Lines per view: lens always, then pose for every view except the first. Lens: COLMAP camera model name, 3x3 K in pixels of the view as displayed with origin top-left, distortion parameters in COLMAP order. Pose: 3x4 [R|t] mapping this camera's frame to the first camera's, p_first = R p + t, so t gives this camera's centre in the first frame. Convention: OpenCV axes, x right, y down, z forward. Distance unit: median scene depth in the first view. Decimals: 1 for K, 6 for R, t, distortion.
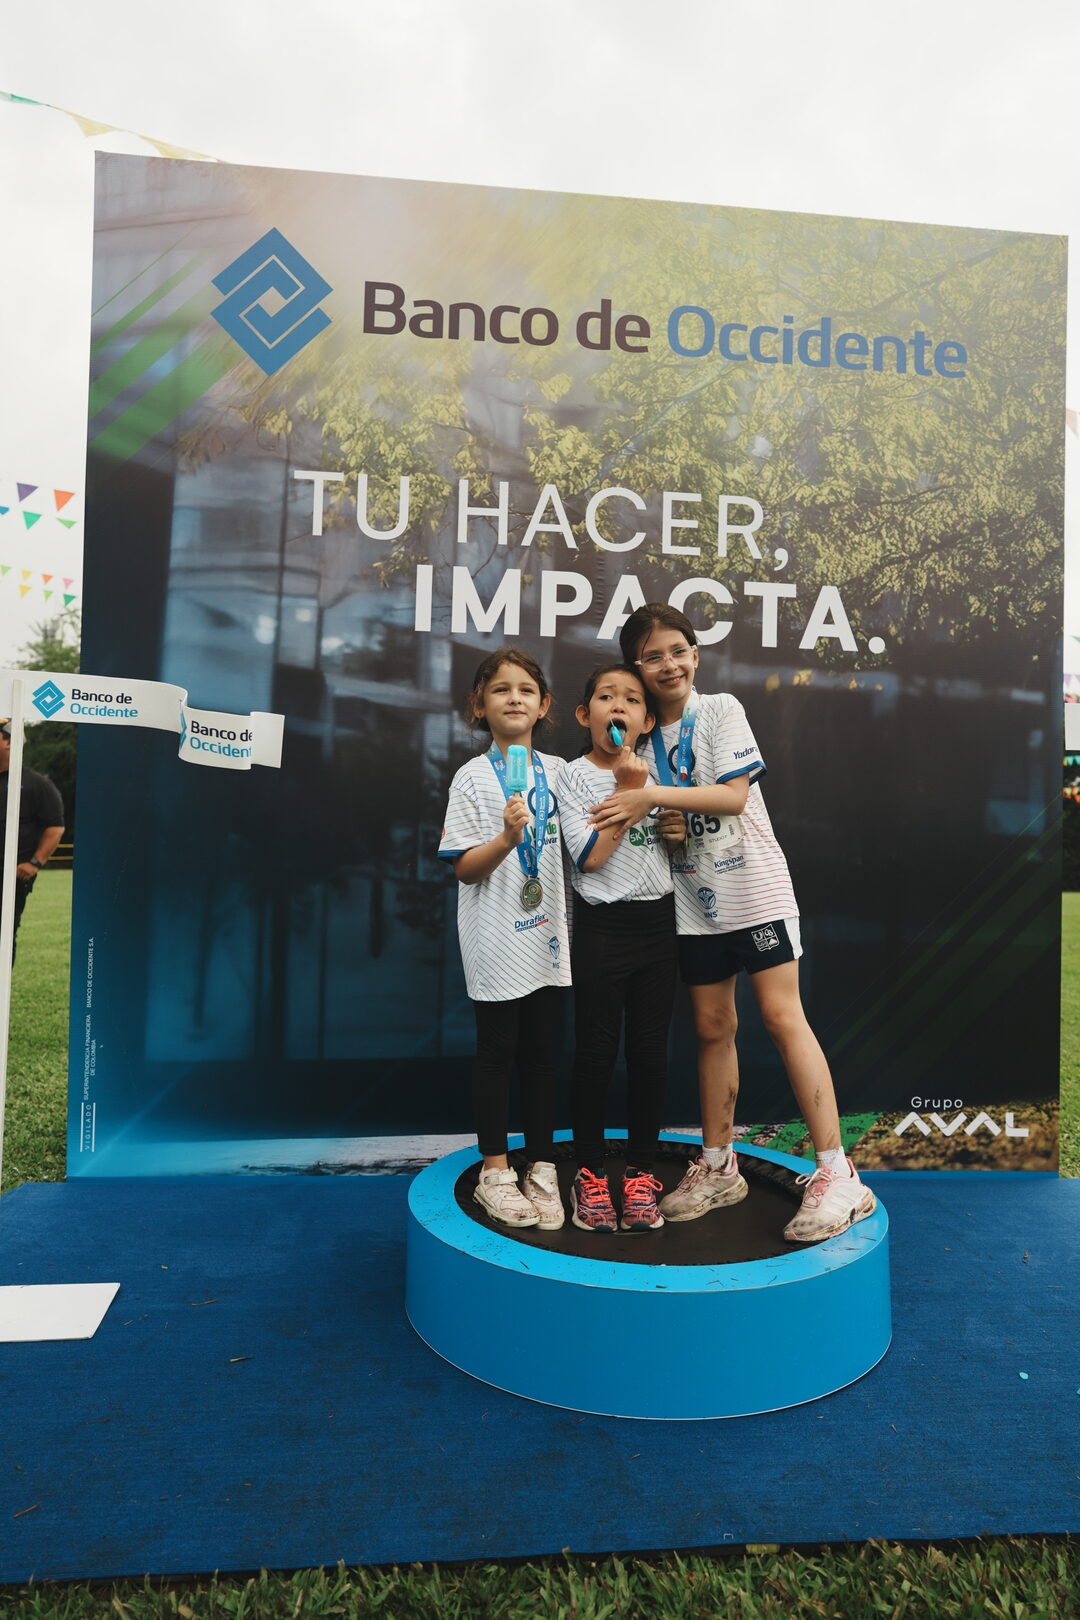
lens RADIAL K [[1075.7, 0, 535.3], [0, 1075.7, 807.7], [0, 0, 1]] dist [-0.040729, 0.055304]
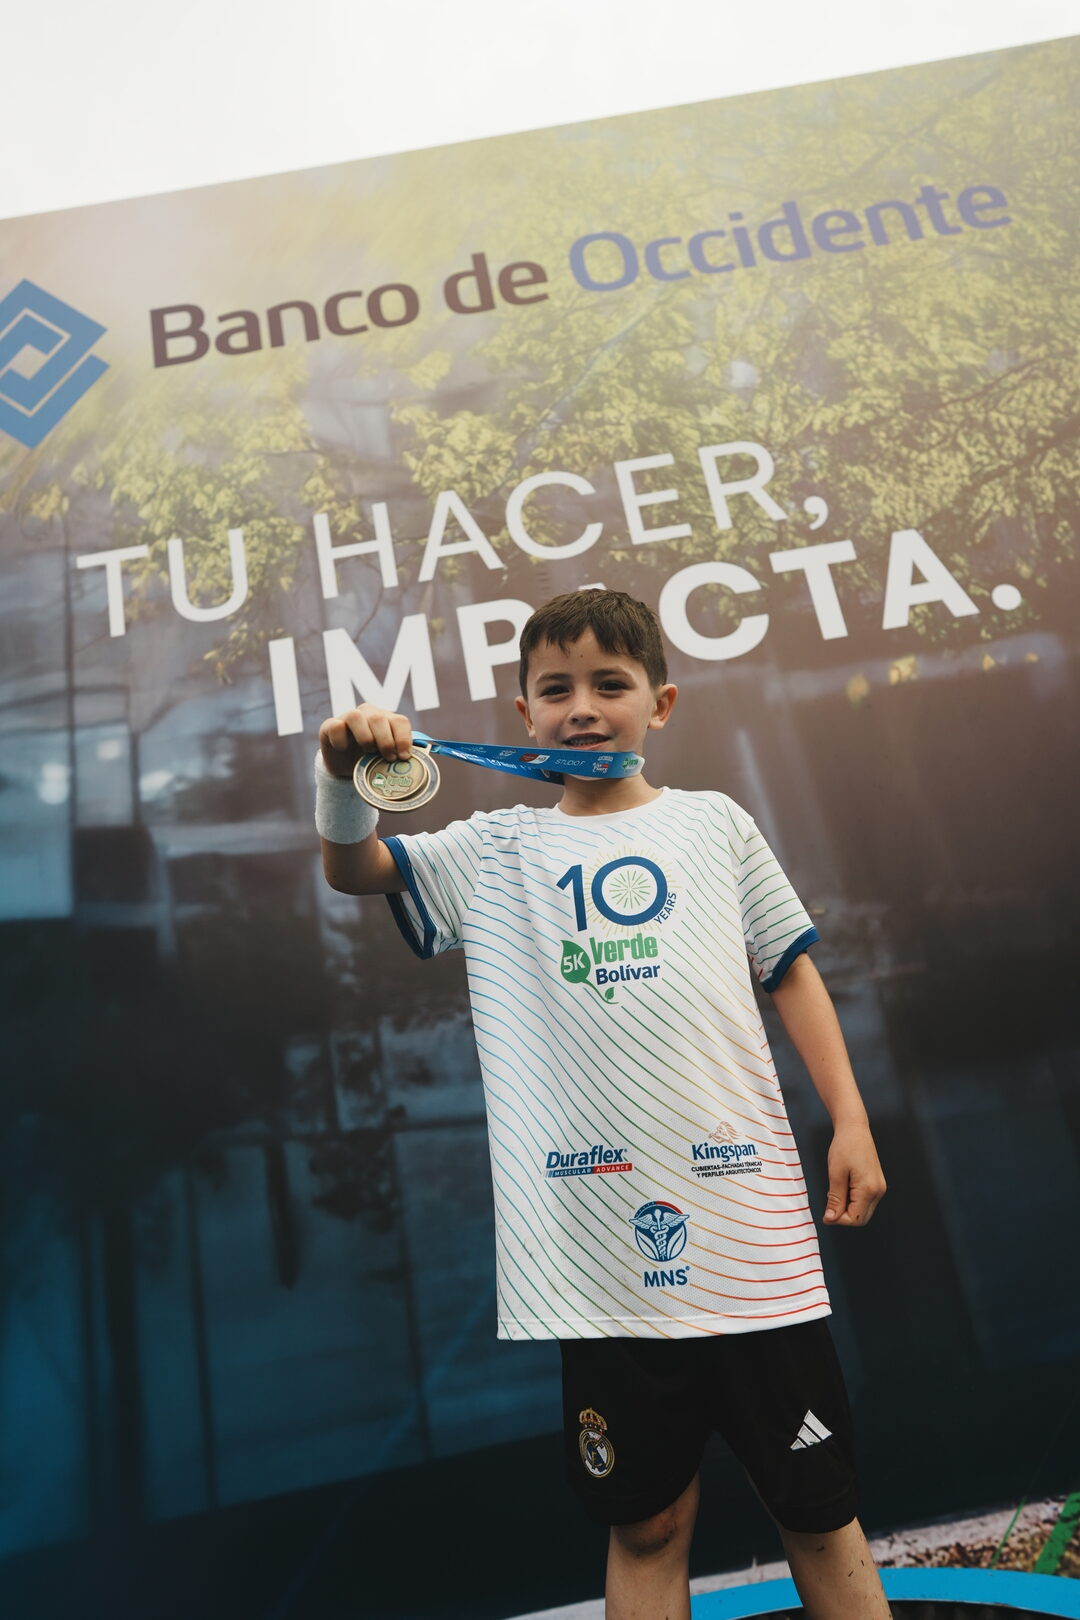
lens RADIAL K [[1075.7, 0, 539.2], [0, 1075.7, 808.8], [0, 0, 1]] dist [-0.040729, 0.055304]
pose [[0.970565, -0.228785, -0.075242, 0.074948], [0.201349, 0.942222, -0.267724, 0.077510], [0.132146, 0.244694, 0.960553, 0.404535]]
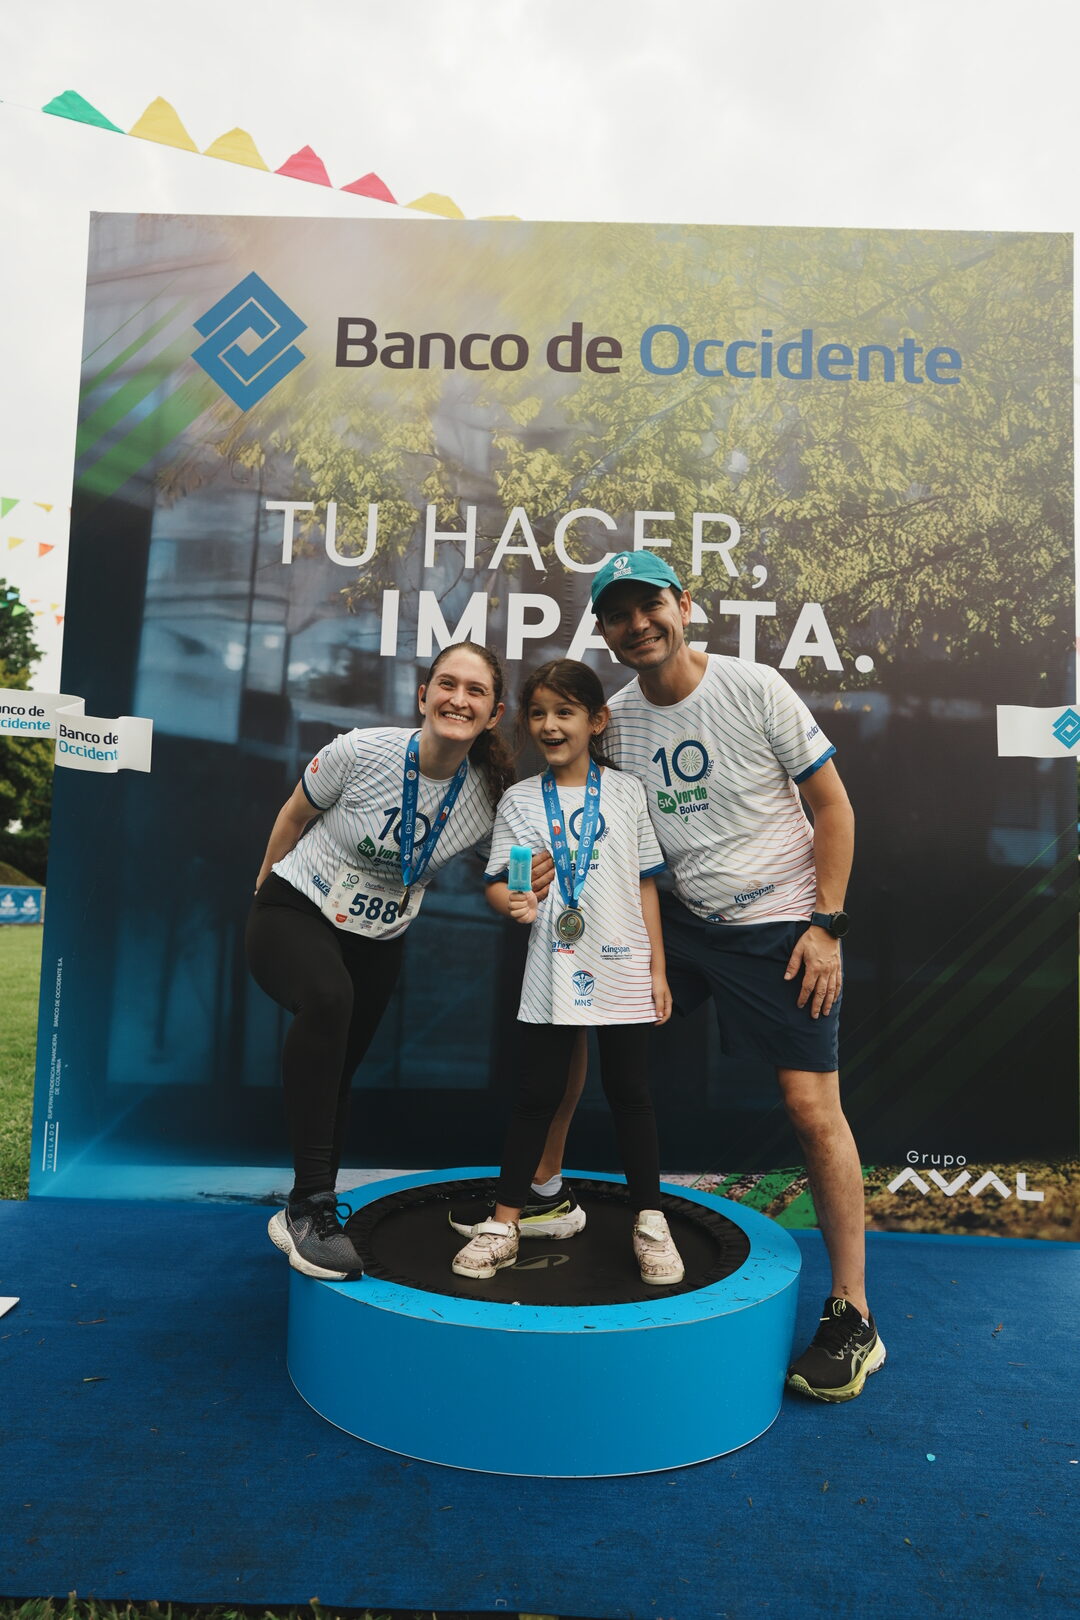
lens RADIAL K [[1075.7, 0, 542.0], [0, 1075.7, 808.9], [0, 0, 1]] dist [-0.040729, 0.055304]
pose [[0.992458, 0.000625, -0.122581, 0.155342], [-0.007499, 0.998424, -0.055622, 0.031347], [0.122353, 0.056122, 0.990899, 0.036065]]
